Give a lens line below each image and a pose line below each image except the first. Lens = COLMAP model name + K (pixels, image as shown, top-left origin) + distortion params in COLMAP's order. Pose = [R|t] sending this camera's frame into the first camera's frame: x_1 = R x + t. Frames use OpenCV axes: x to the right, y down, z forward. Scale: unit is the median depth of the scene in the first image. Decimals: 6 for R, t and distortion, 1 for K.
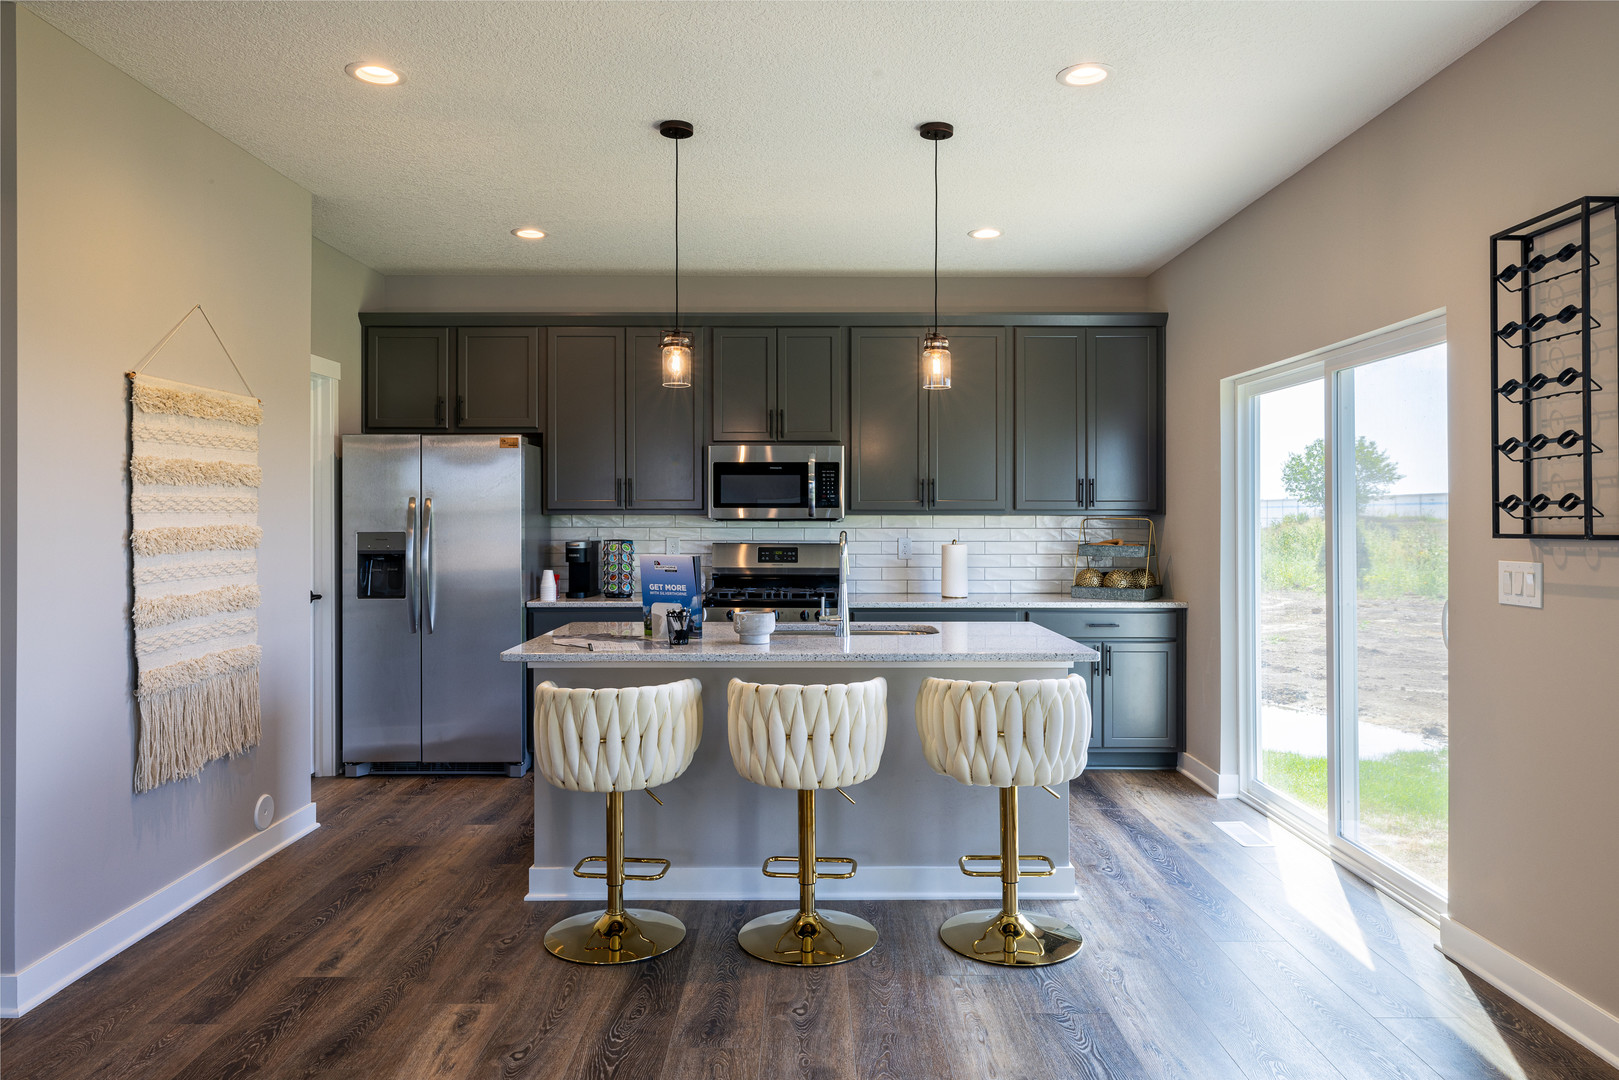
lens RADIAL K [[1031.5, 0, 810.3], [0, 1031.5, 526.4], [0, 0, 1]] dist [0.005985, 0.000075]
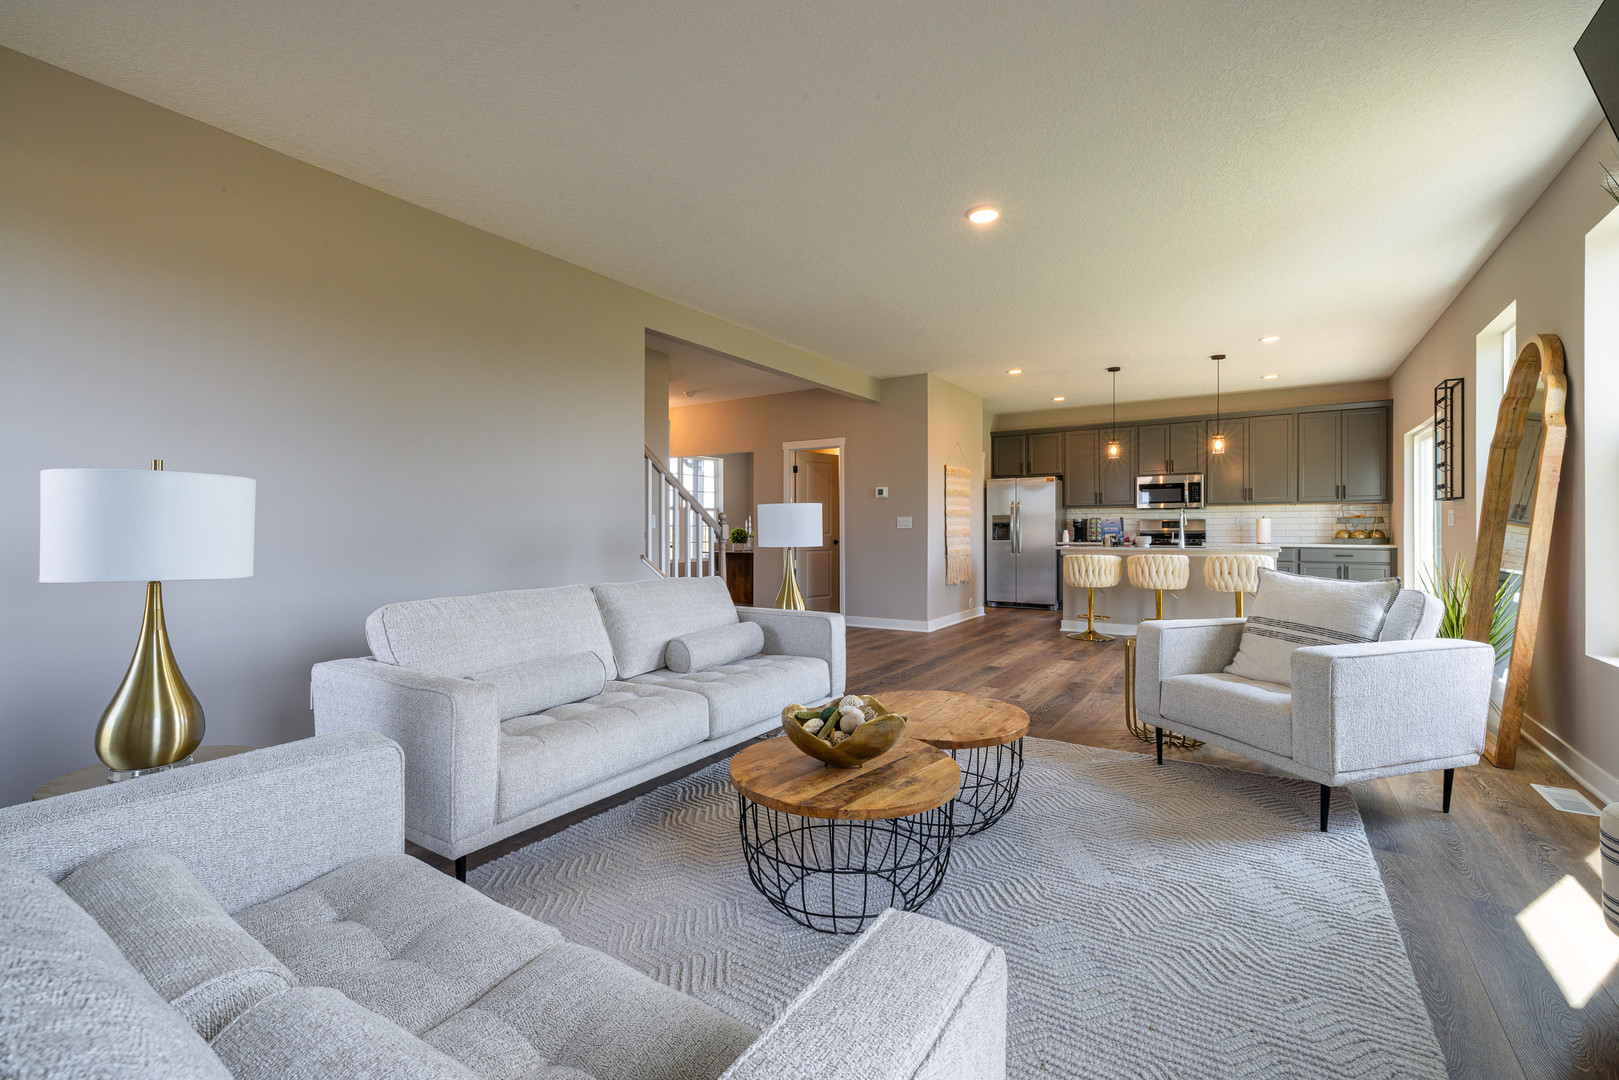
lens RADIAL K [[687.7, 0, 814.8], [0, 687.7, 529.0], [0, 0, 1]] dist [0.000206, 0.000066]
pose [[0.832074, -0.003100, -0.554657, 0.160051], [-0.001161, 0.999972, -0.007331, 0.051493], [0.554664, 0.006744, 0.832047, -0.706660]]
